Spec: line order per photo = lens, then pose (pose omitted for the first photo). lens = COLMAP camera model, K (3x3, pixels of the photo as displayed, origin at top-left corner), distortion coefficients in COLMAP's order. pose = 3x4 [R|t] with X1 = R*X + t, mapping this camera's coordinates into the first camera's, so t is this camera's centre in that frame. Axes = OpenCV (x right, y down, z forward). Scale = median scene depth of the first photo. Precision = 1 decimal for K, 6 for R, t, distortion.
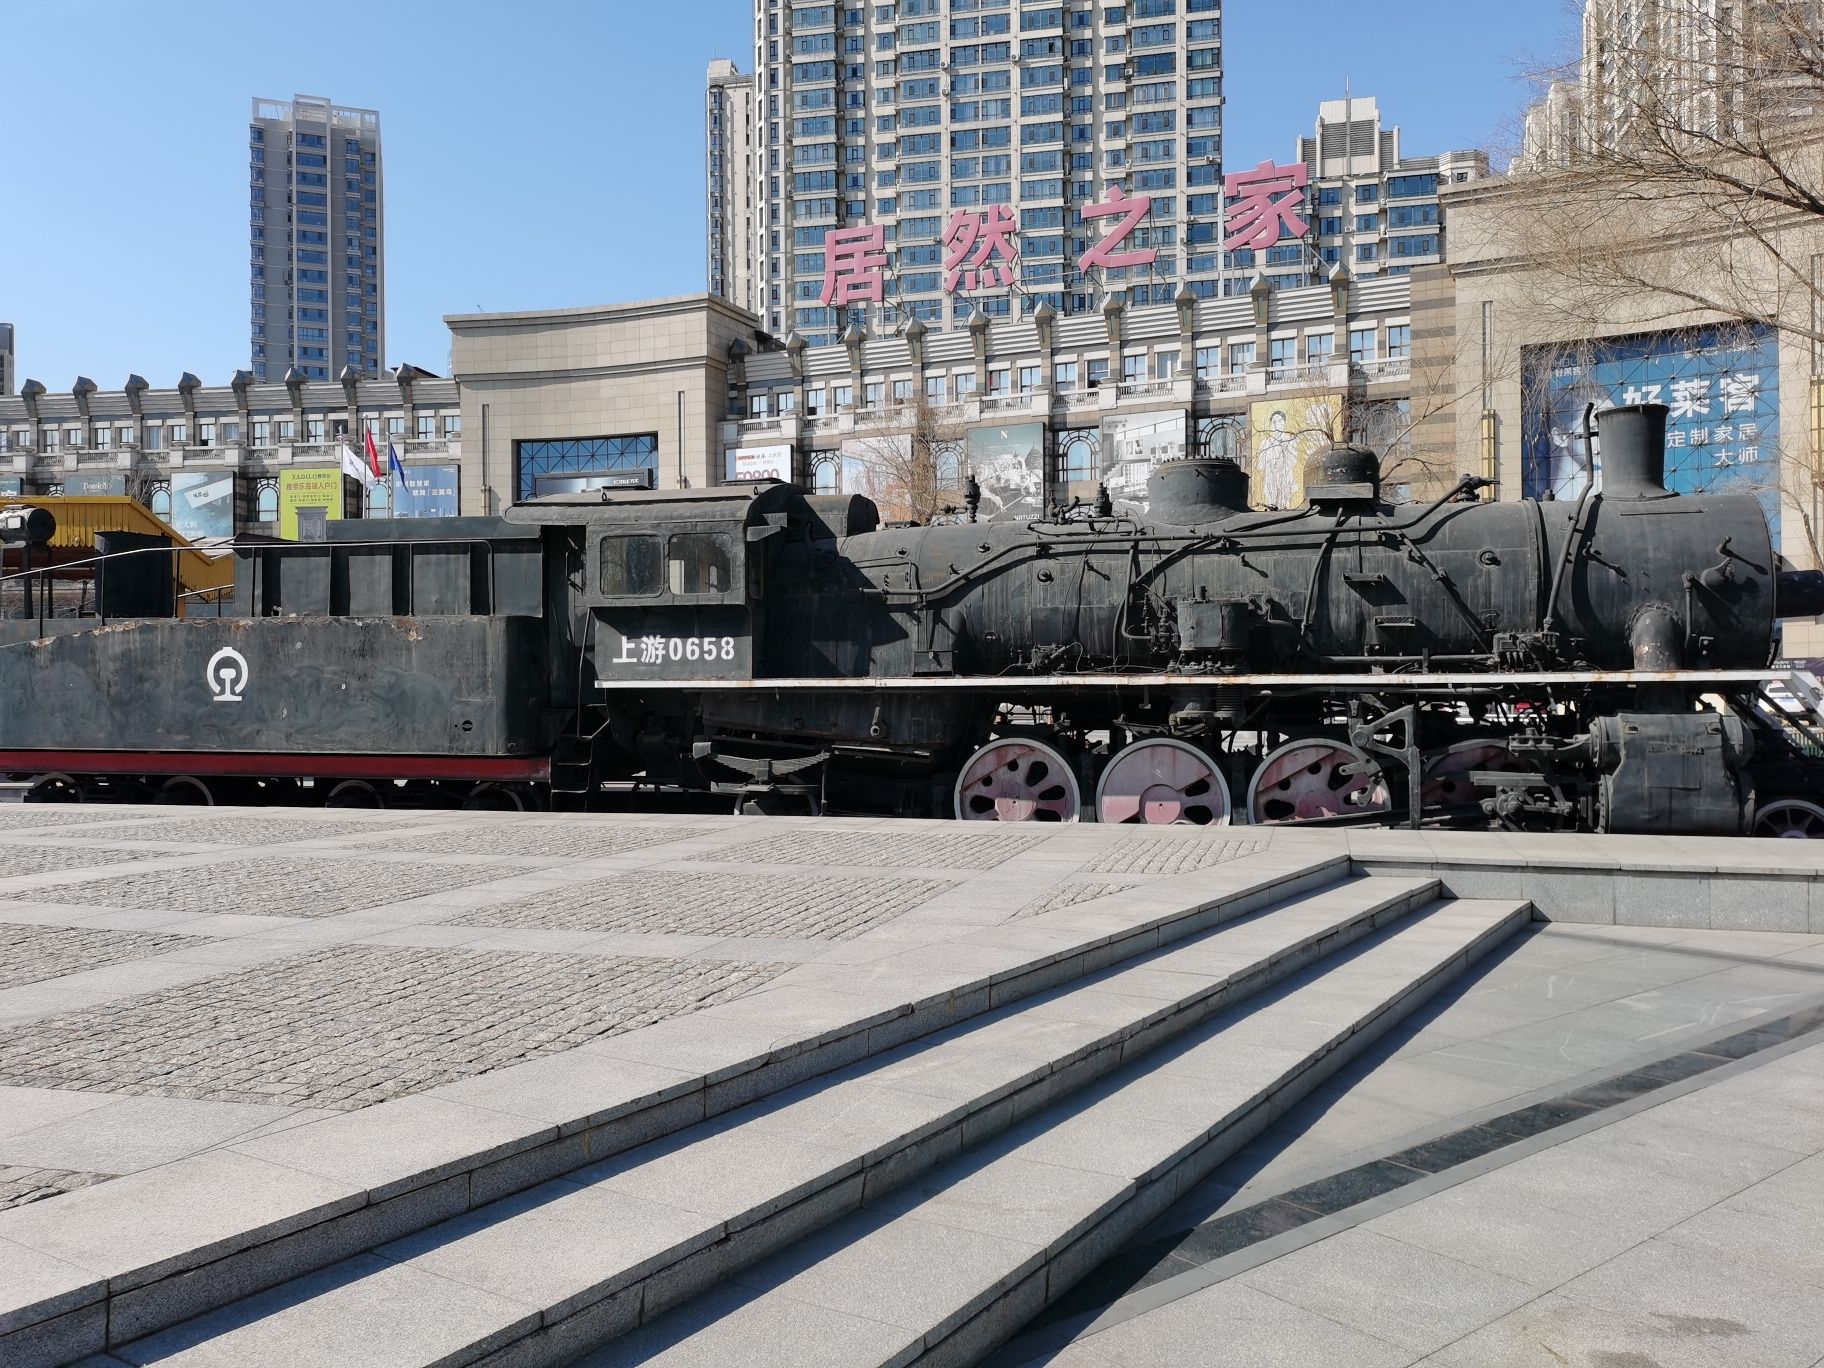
lens RADIAL K [[1395.4, 0, 912.0], [0, 1395.4, 684.0], [0, 0, 1]] dist [0.088072, -0.103183]
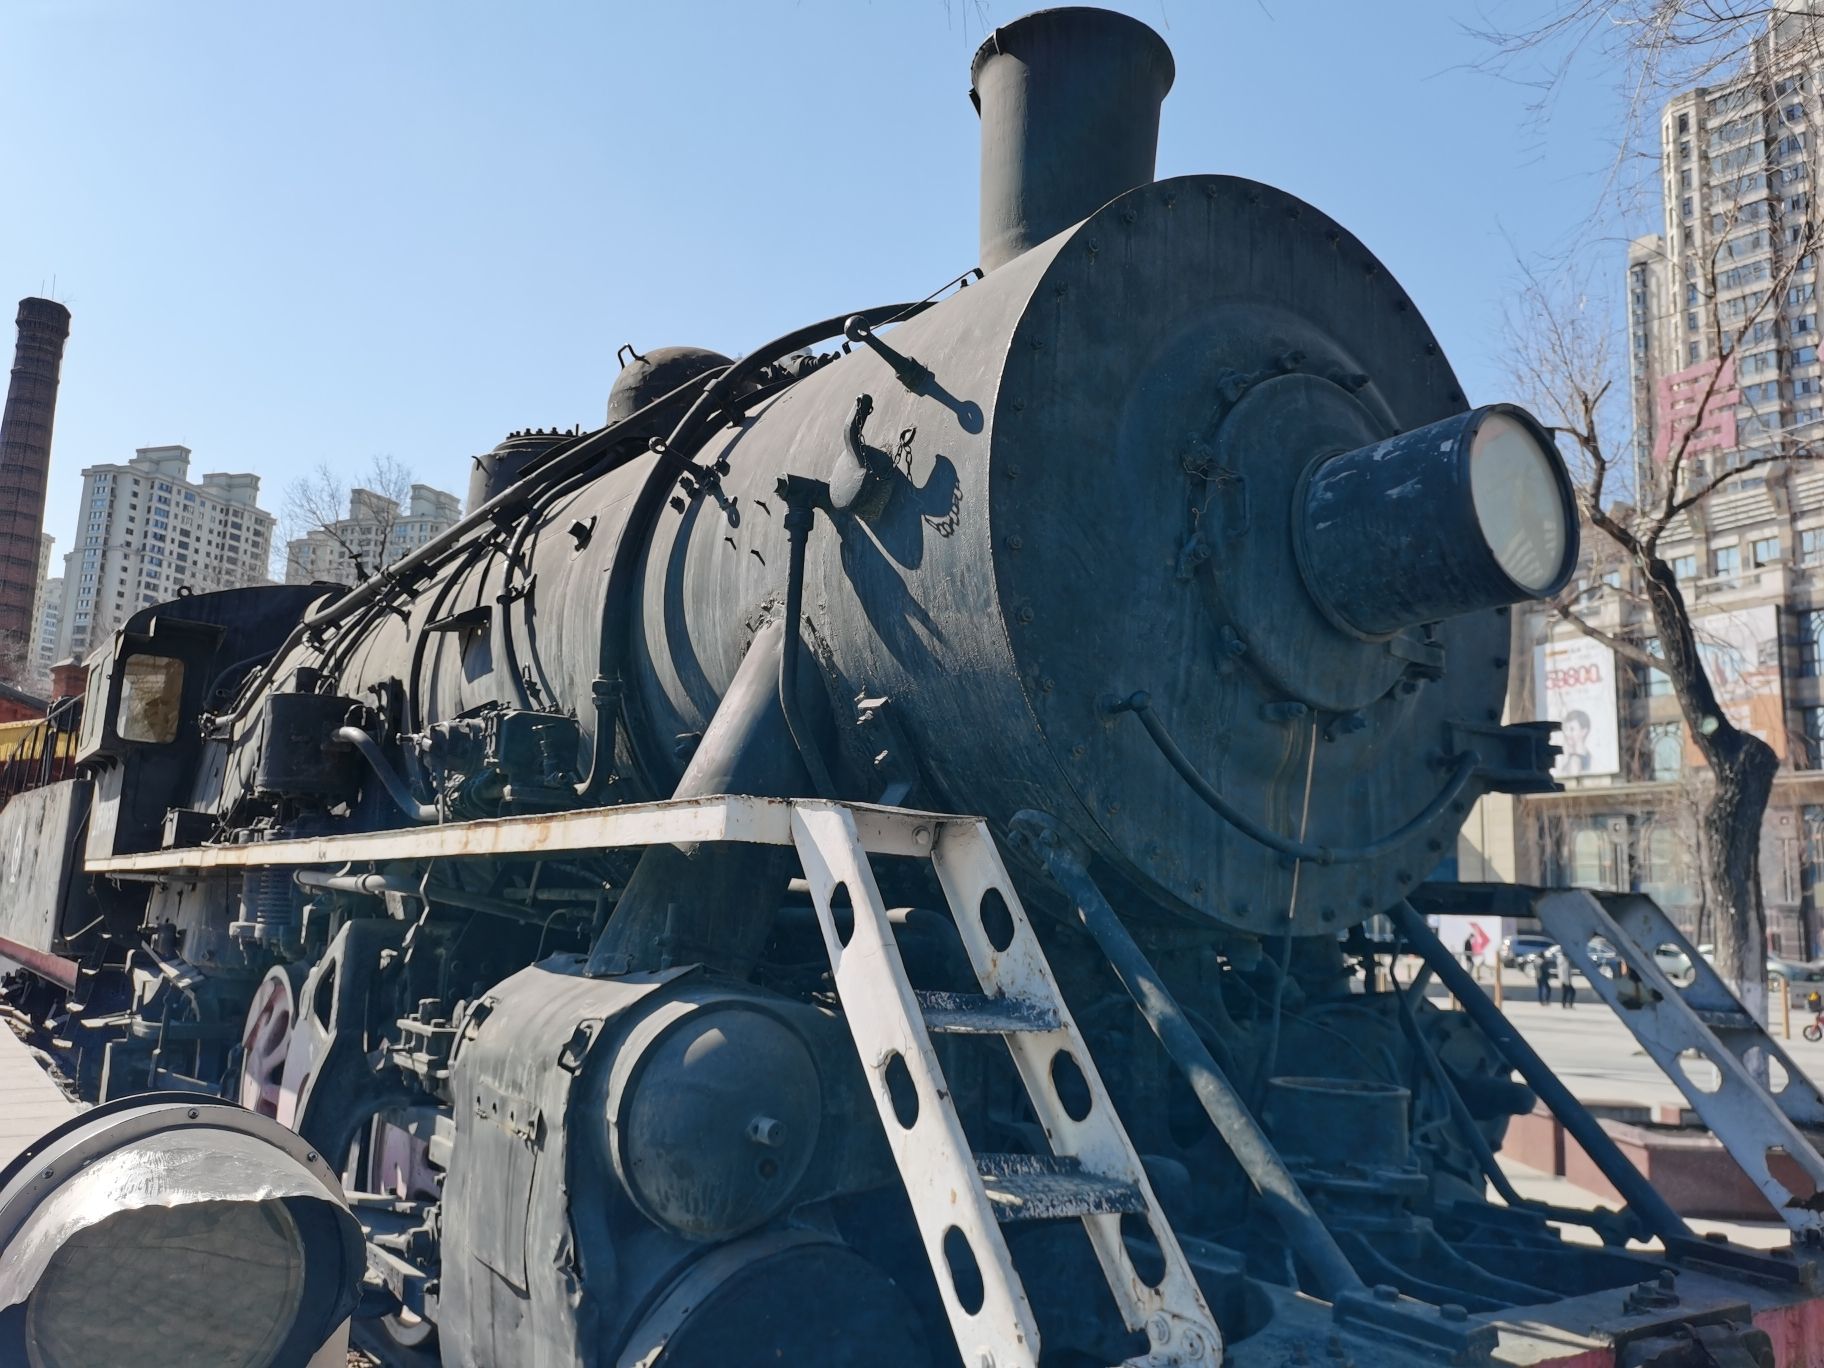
lens RADIAL K [[1424.7, 0, 912.0], [0, 1424.7, 684.0], [0, 0, 1]] dist [0.009878, 0.006244]
pose [[0.789097, -0.063491, -0.610978, 0.089741], [-0.038087, 0.987673, -0.151826, 0.000554], [0.613086, 0.143076, 0.776952, 0.097668]]
